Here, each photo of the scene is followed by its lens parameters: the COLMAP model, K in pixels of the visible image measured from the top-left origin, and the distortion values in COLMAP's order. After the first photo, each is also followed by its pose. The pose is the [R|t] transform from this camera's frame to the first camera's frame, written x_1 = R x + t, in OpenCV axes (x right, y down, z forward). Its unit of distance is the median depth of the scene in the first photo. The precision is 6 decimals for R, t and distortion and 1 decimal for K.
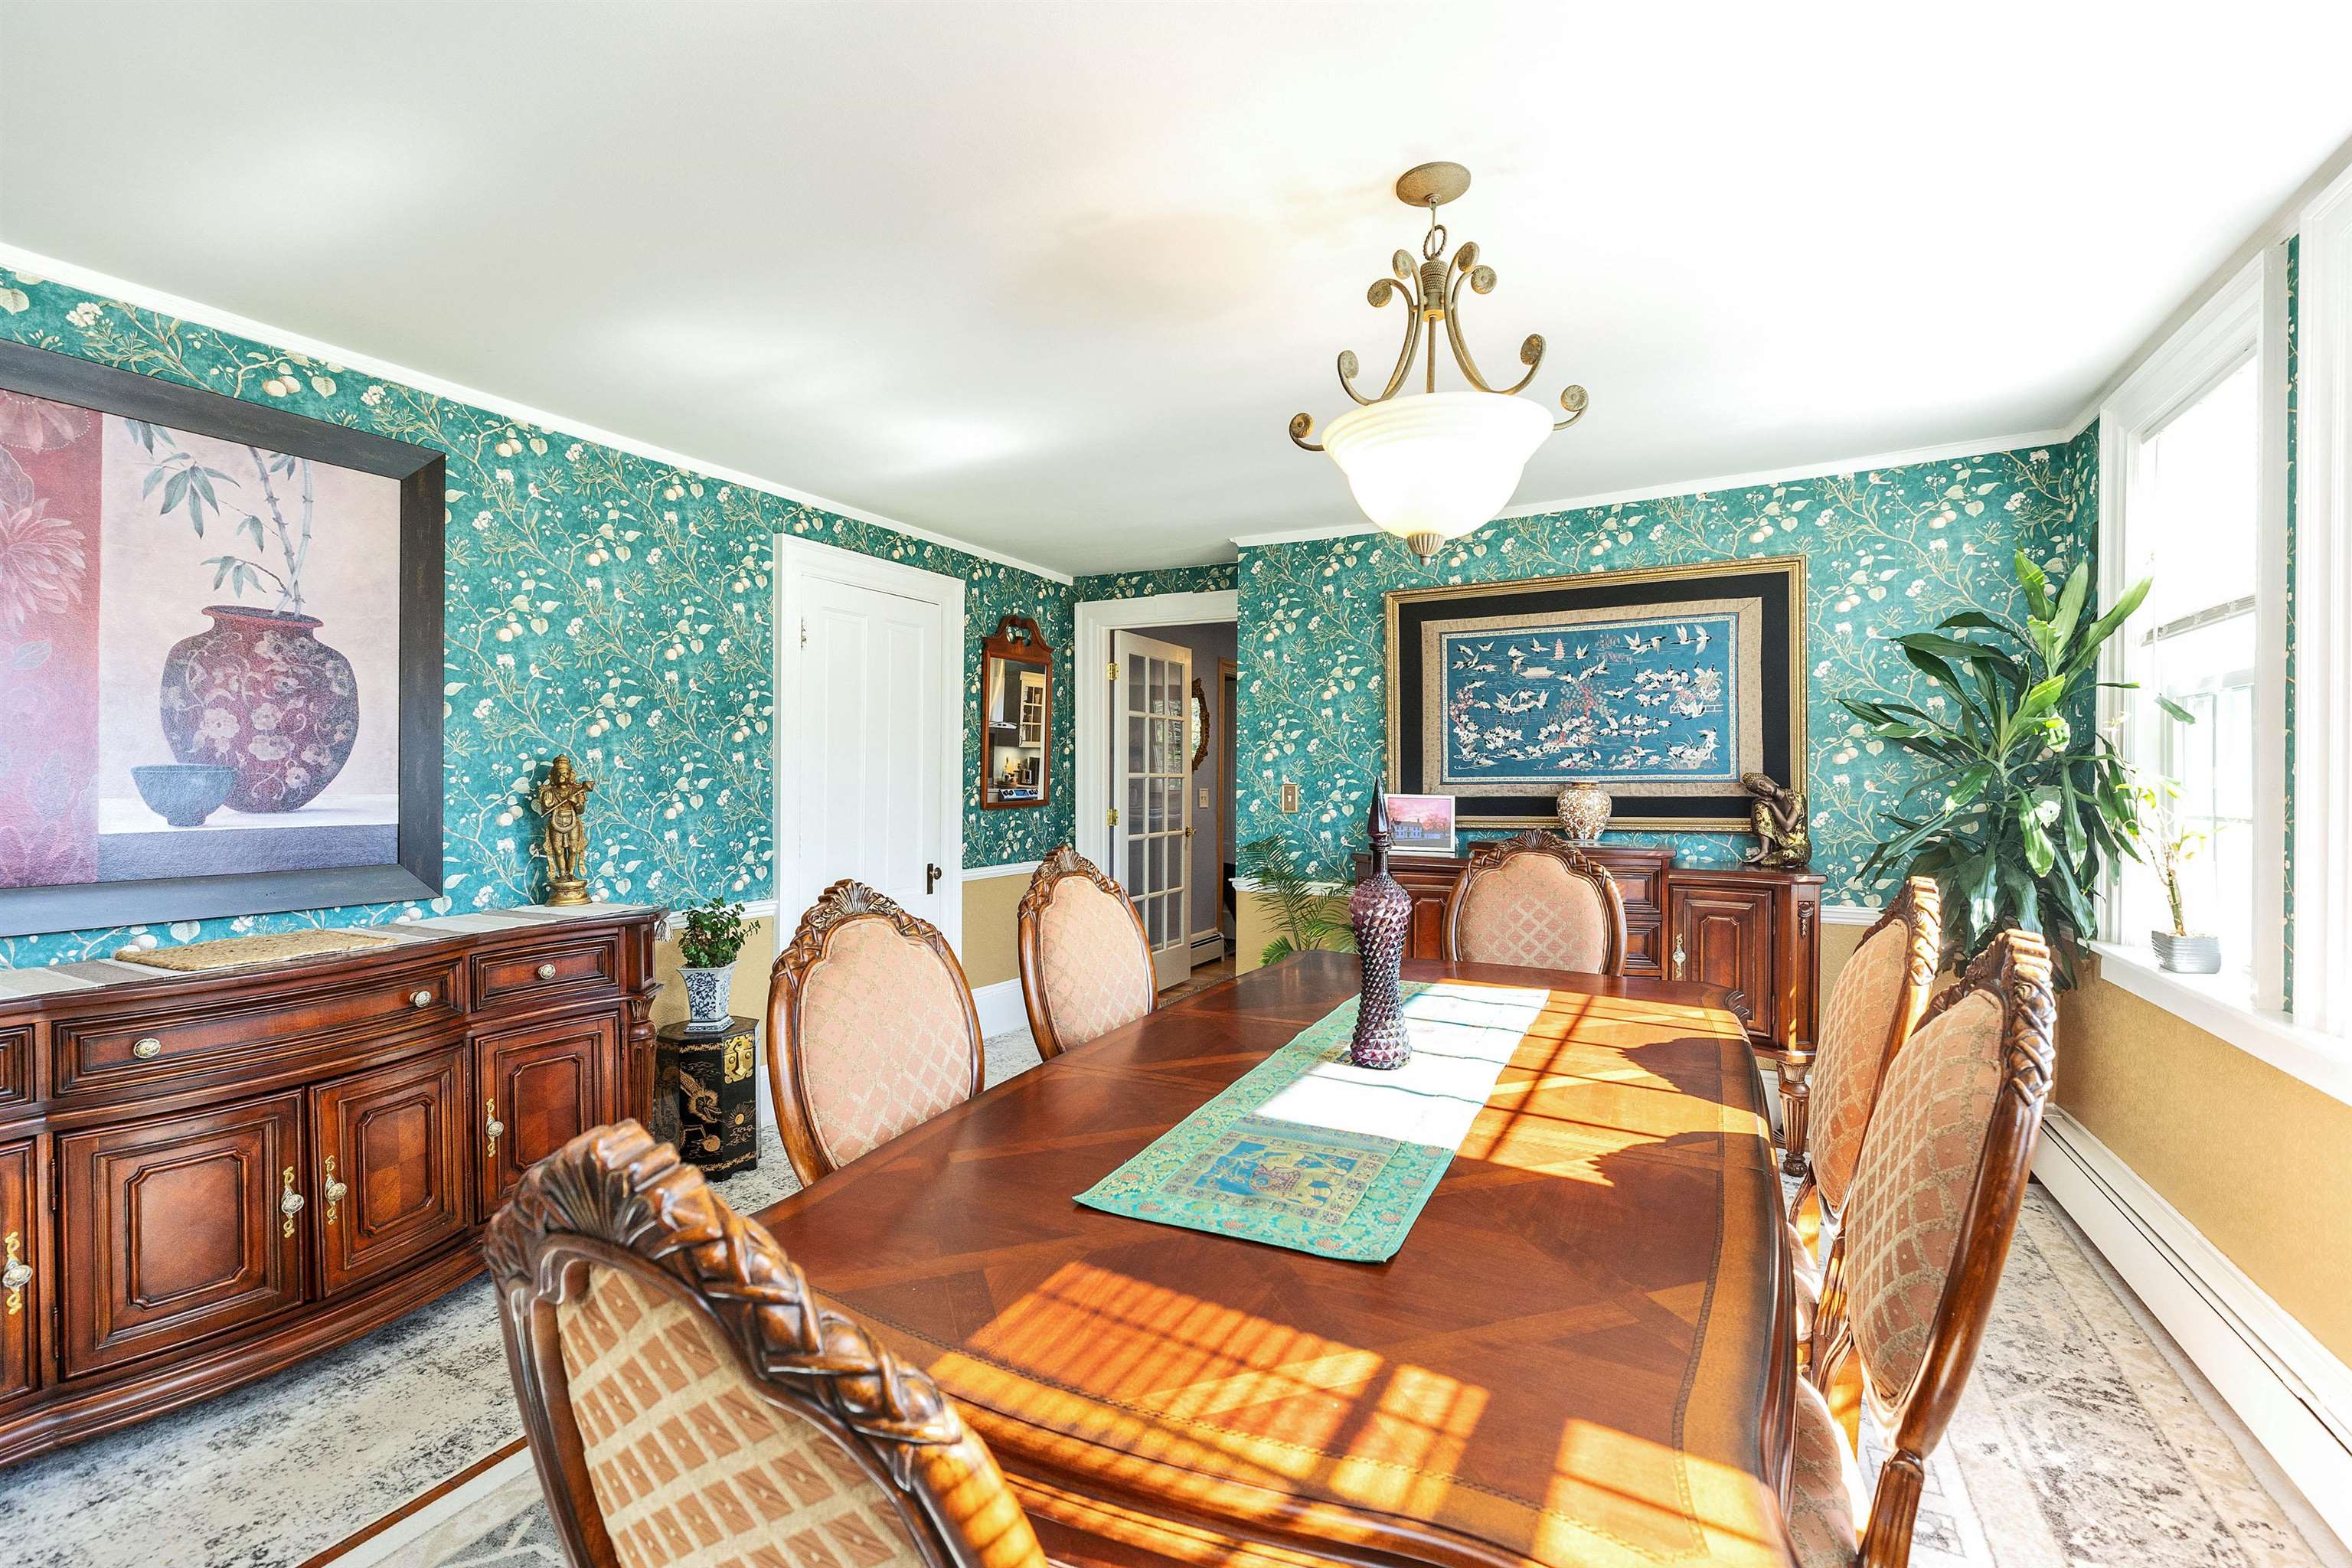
lens RADIAL K [[1052.7, 0, 1175.7], [0, 1052.7, 787.4], [0, 0, 1]] dist [0.001686, 0.000337]
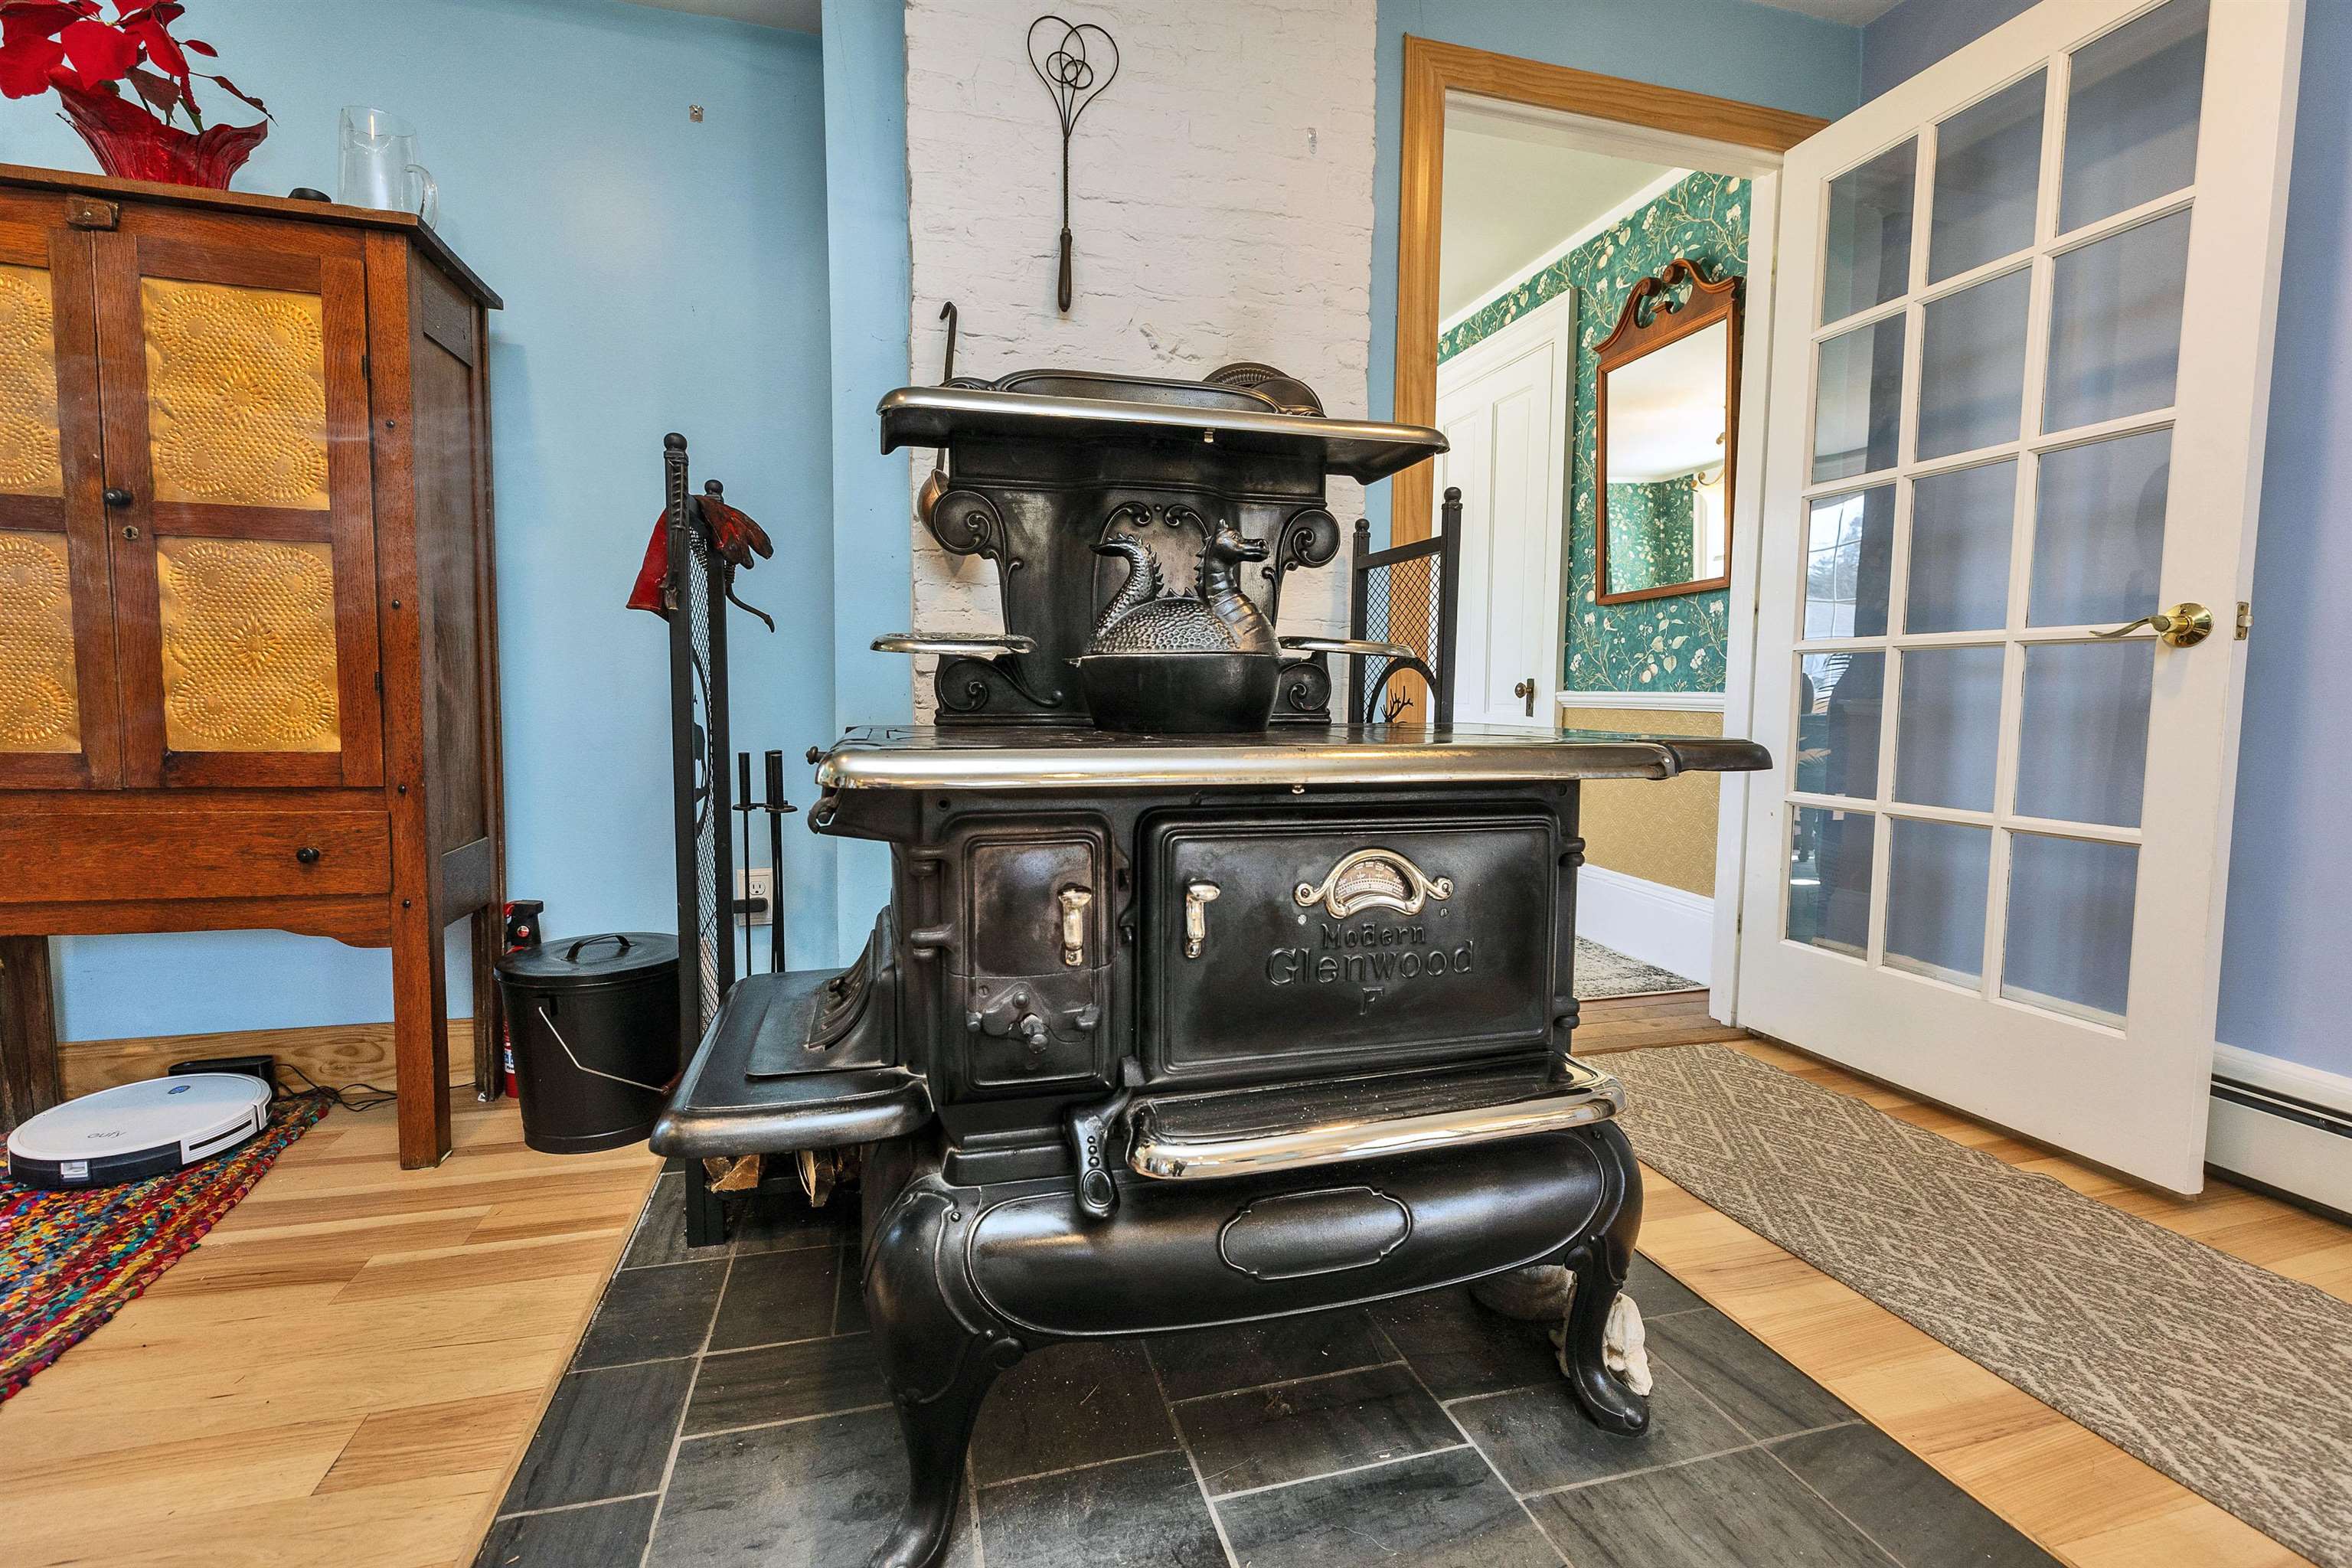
lens RADIAL K [[1052.7, 0, 1173.3], [0, 1052.7, 775.5], [0, 0, 1]] dist [0.001686, 0.000337]
pose [[-0.732153, 0.044232, -0.679703, 0.482425], [-0.013973, 0.996704, 0.079912, 0.078963], [0.680997, 0.068005, -0.729121, 1.302543]]
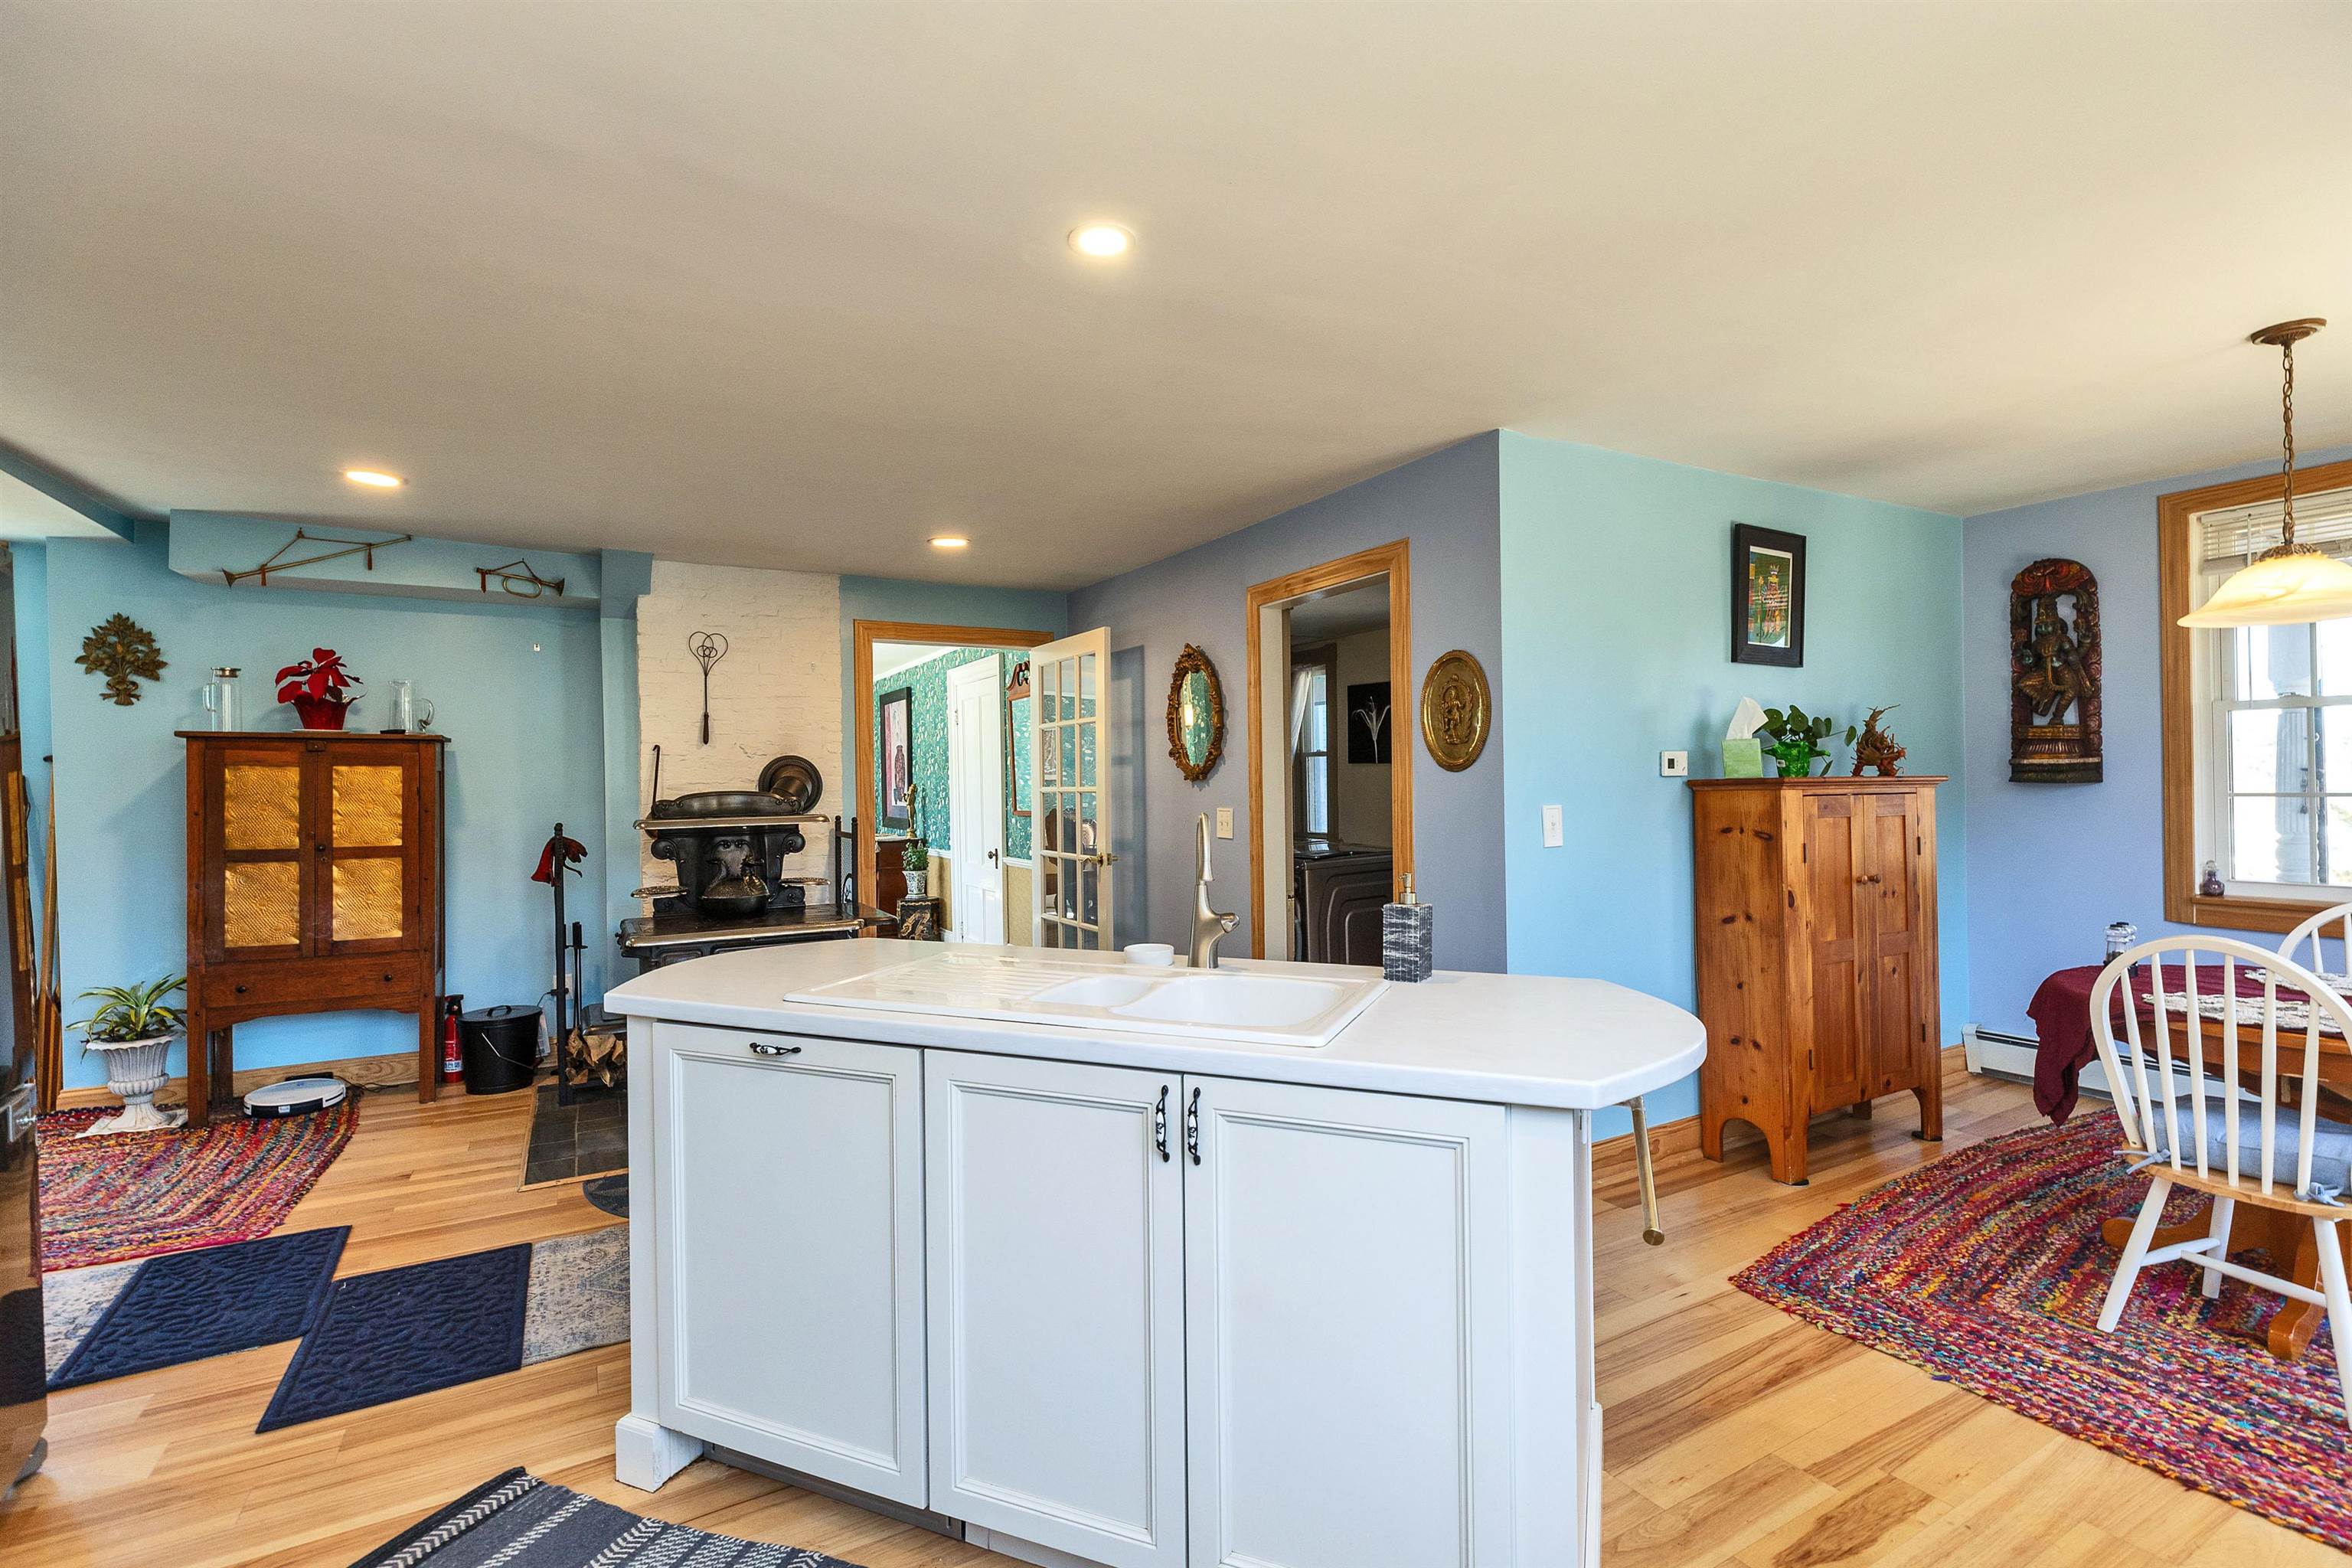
lens RADIAL K [[1052.7, 0, 1166.8], [0, 1052.7, 789.1], [0, 0, 1]] dist [0.001686, 0.000337]
pose [[-0.550278, 0.012064, -0.834894, 0.825373], [0.007974, 0.999926, 0.009192, -0.022838], [0.834943, -0.001599, -0.550333, 1.880873]]
